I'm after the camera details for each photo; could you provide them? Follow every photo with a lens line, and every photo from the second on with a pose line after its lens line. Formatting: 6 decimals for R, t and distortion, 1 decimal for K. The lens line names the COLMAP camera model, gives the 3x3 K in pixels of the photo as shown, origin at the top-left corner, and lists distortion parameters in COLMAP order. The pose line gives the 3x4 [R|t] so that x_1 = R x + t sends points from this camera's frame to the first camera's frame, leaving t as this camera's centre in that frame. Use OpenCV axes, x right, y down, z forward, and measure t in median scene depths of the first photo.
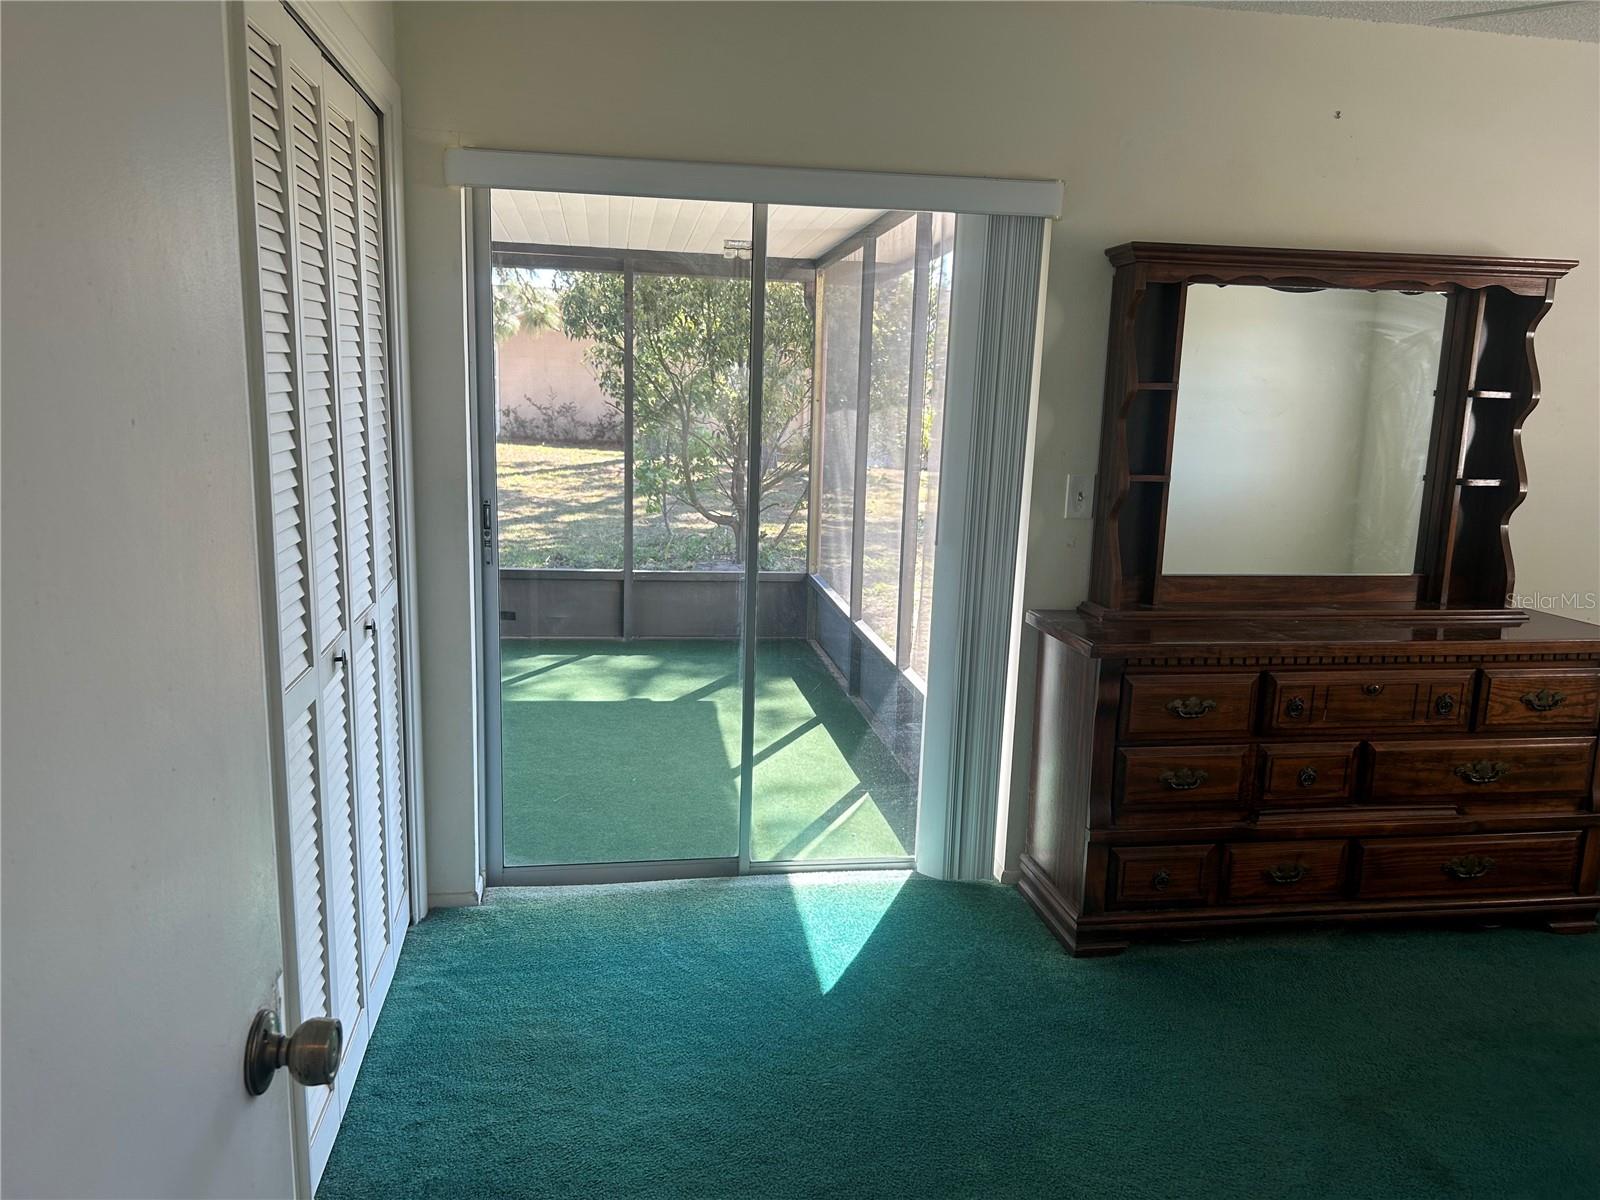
lens RADIAL K [[1185.6, 0, 800.0], [0, 1185.6, 600.0], [0, 0, 1]] dist [0.003360, -0.000738]
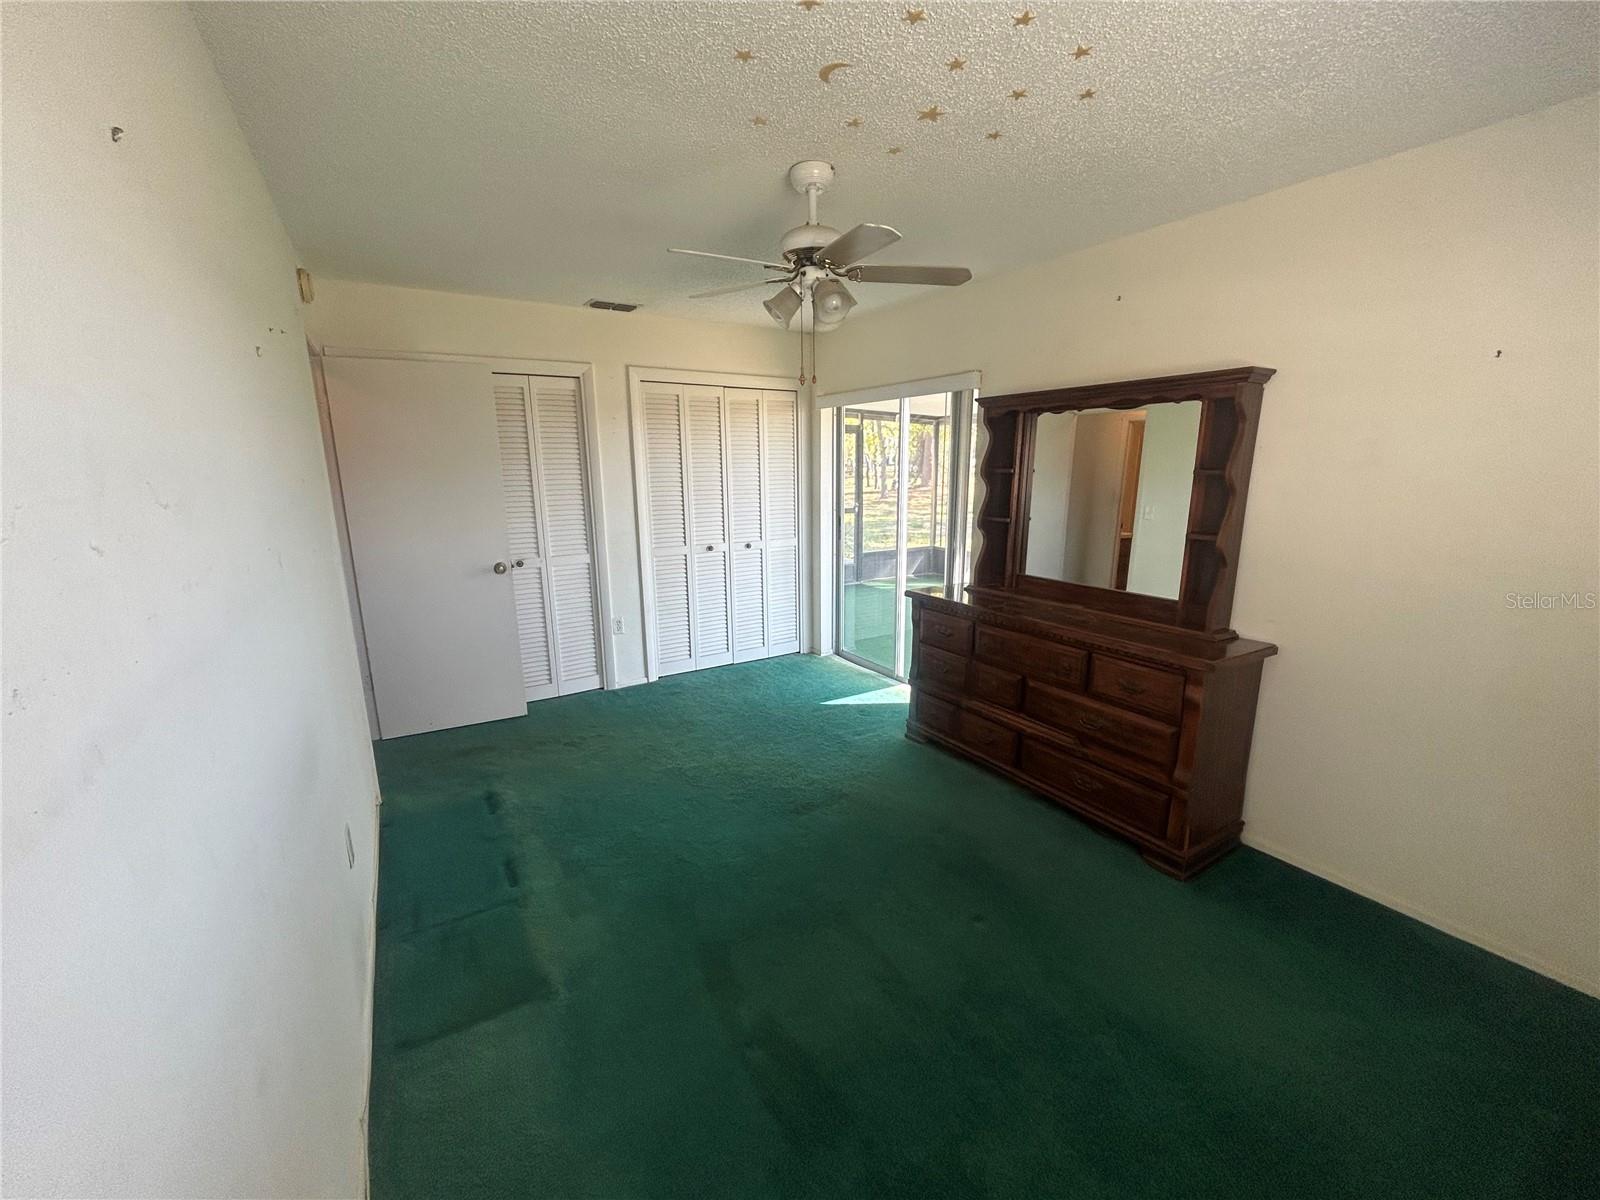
lens RADIAL K [[644.8, 0, 800.0], [0, 644.8, 600.0], [0, 0, 1]] dist [0.001714, 0.000293]
pose [[0.402310, 0.163546, -0.900777, 1.143073], [-0.154743, 0.981905, 0.109164, -0.041512], [0.902331, 0.095471, 0.420338, 0.296756]]
